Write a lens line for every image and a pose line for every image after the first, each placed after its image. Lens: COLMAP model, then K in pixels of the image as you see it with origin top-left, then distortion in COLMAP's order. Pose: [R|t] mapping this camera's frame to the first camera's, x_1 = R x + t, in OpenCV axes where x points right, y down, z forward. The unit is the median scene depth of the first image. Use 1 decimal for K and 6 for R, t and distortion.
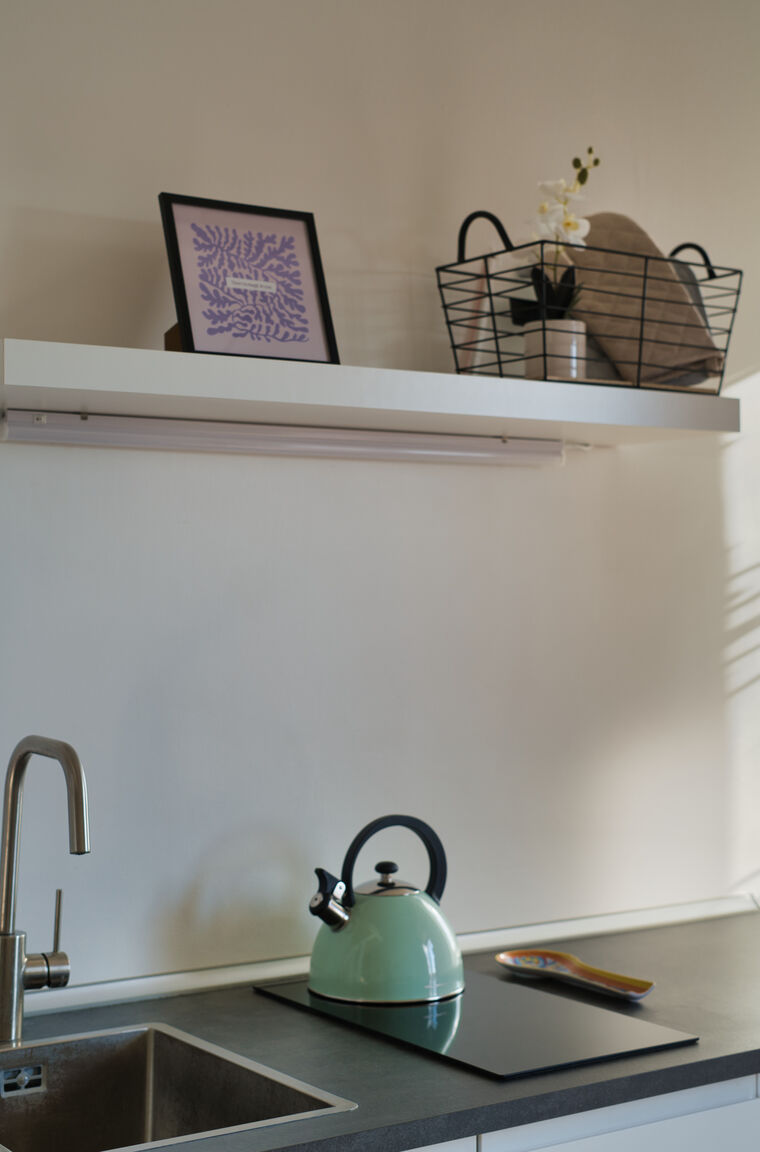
lens RADIAL K [[1824.3, 0, 380.0], [0, 1824.3, 576.0], [0, 0, 1]] dist [-0.022479, -0.010691]
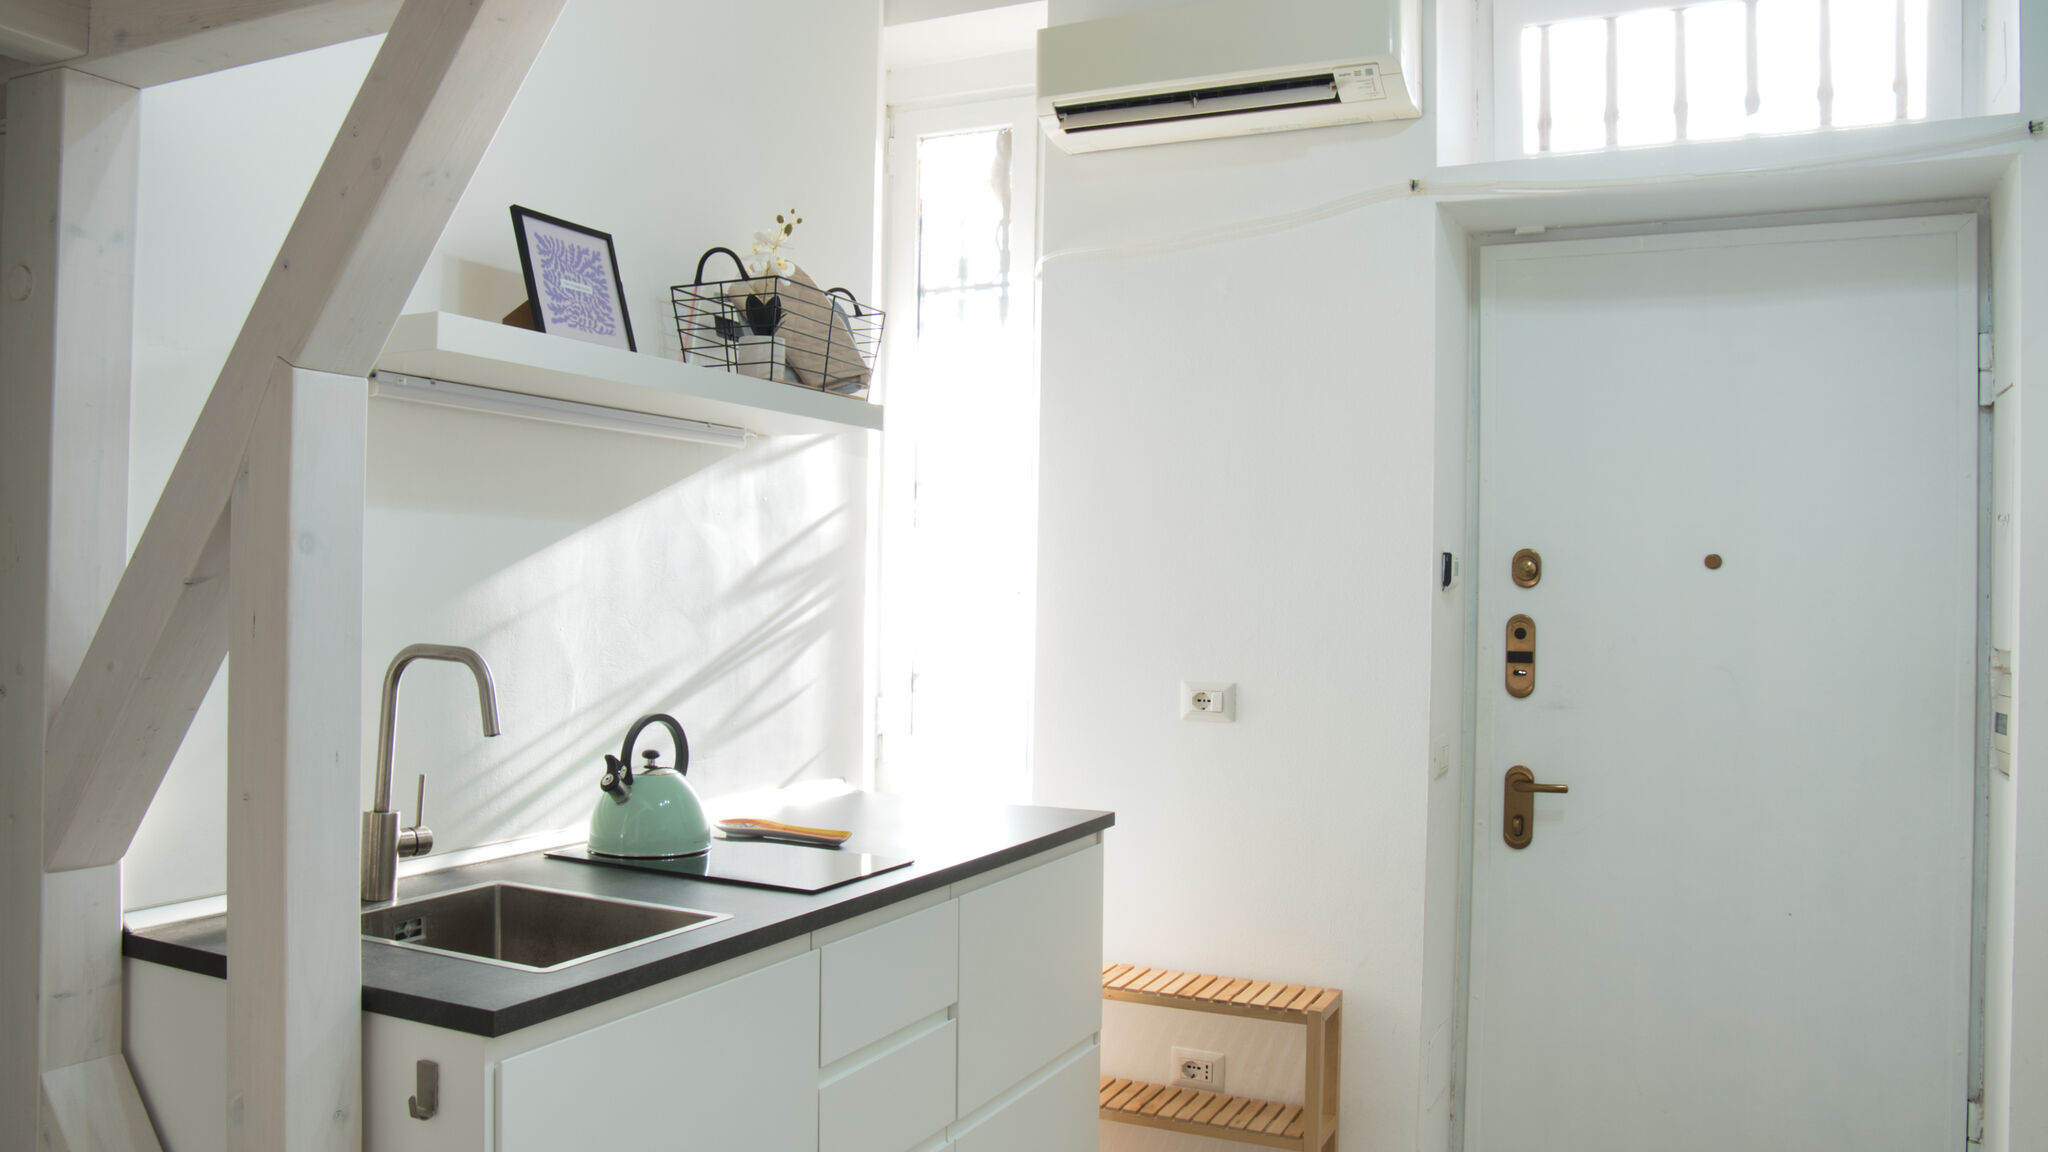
lens RADIAL K [[1540.8, 0, 1042.4], [0, 1540.8, 574.1], [0, 0, 1]] dist [-0.141291, 0.114790]
pose [[0.867082, 0.020657, 0.497736, -0.299291], [-0.021835, 0.999756, -0.003453, 0.032925], [-0.497686, -0.007874, 0.867322, -0.058342]]
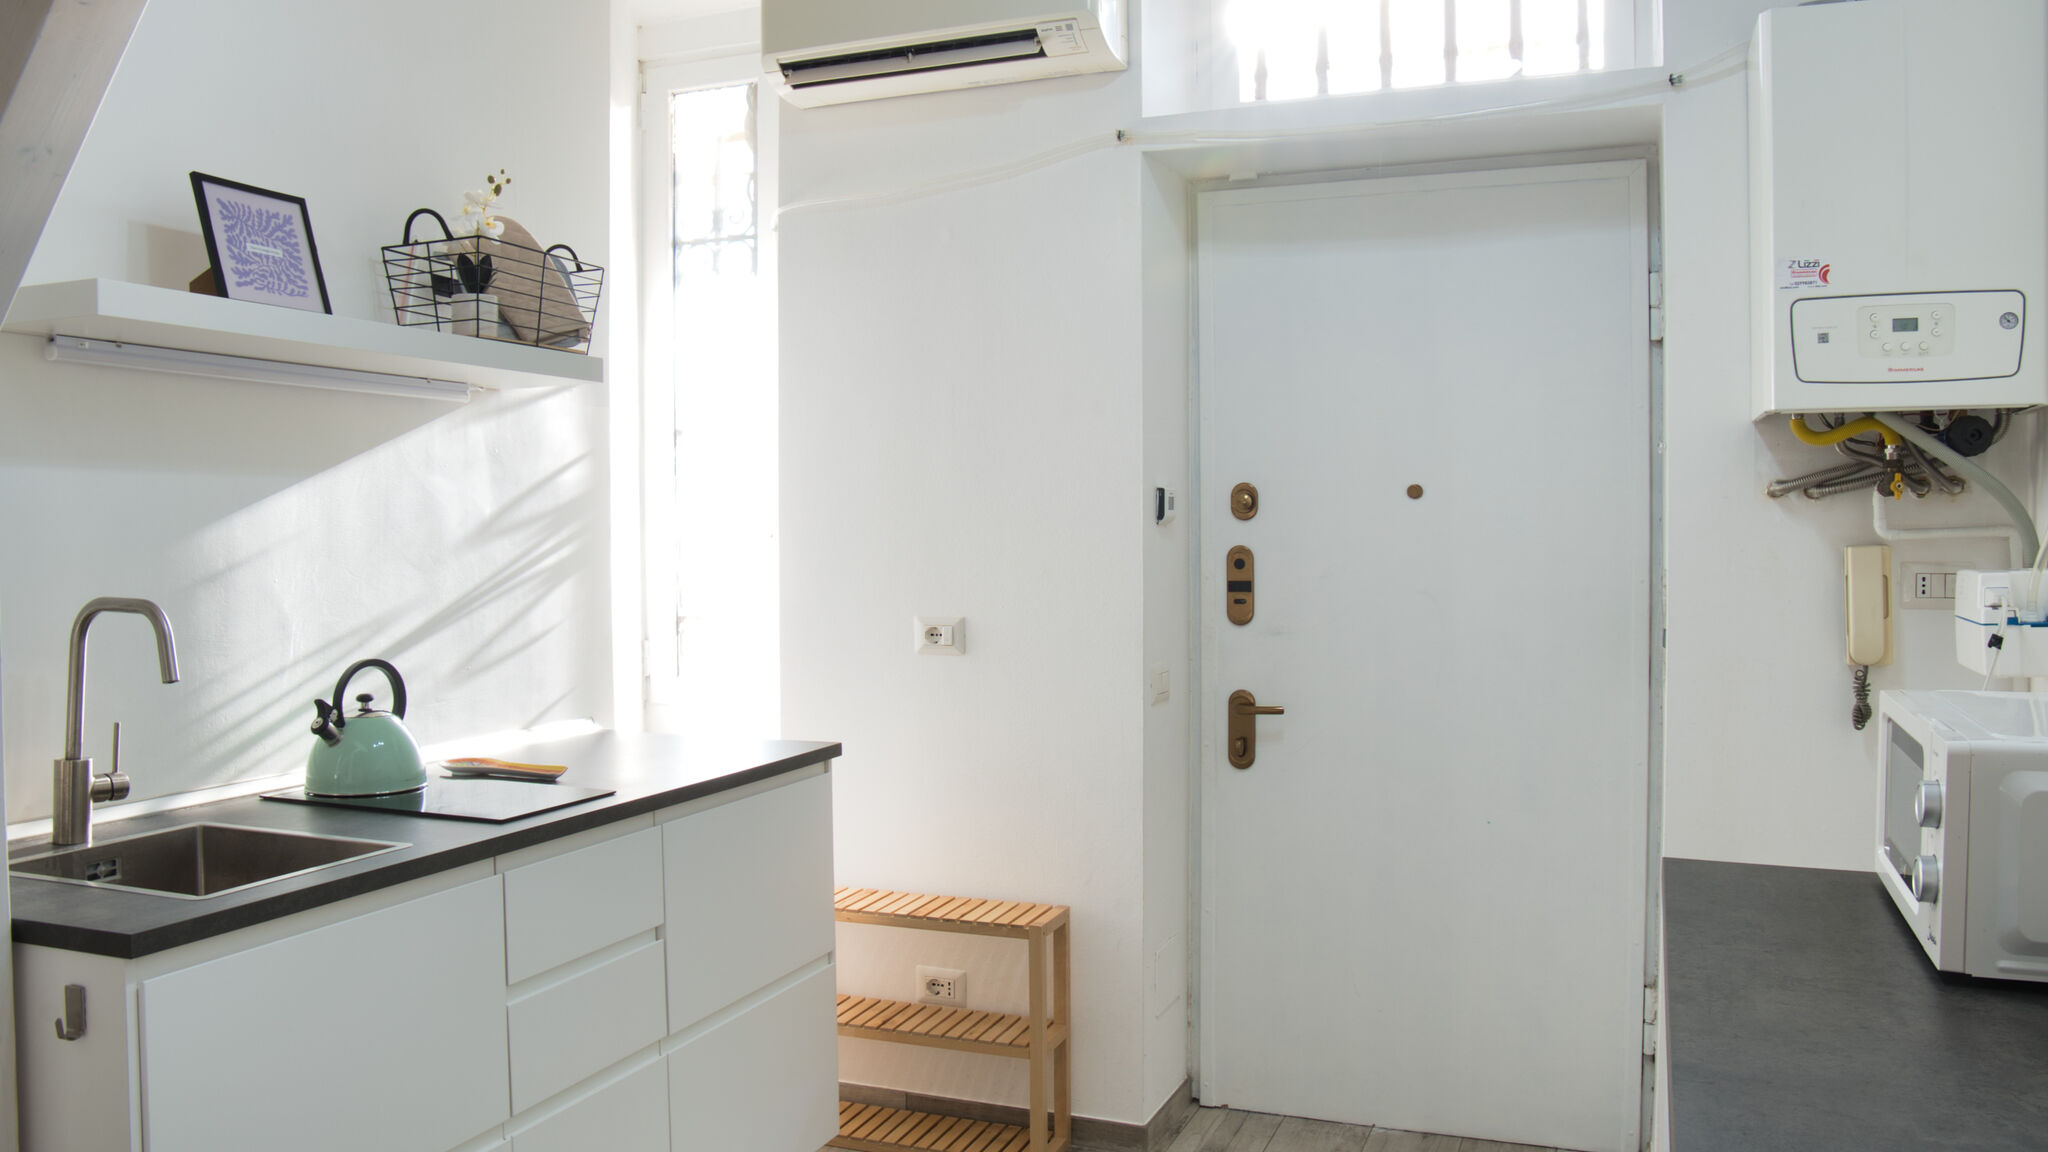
lens RADIAL K [[1540.8, 0, 1042.4], [0, 1540.8, 574.1], [0, 0, 1]] dist [-0.141291, 0.114790]
pose [[0.827652, -0.018242, 0.560945, -0.206101], [-0.000046, 0.999469, 0.032571, 0.034837], [-0.561241, -0.026983, 0.827212, -0.186648]]
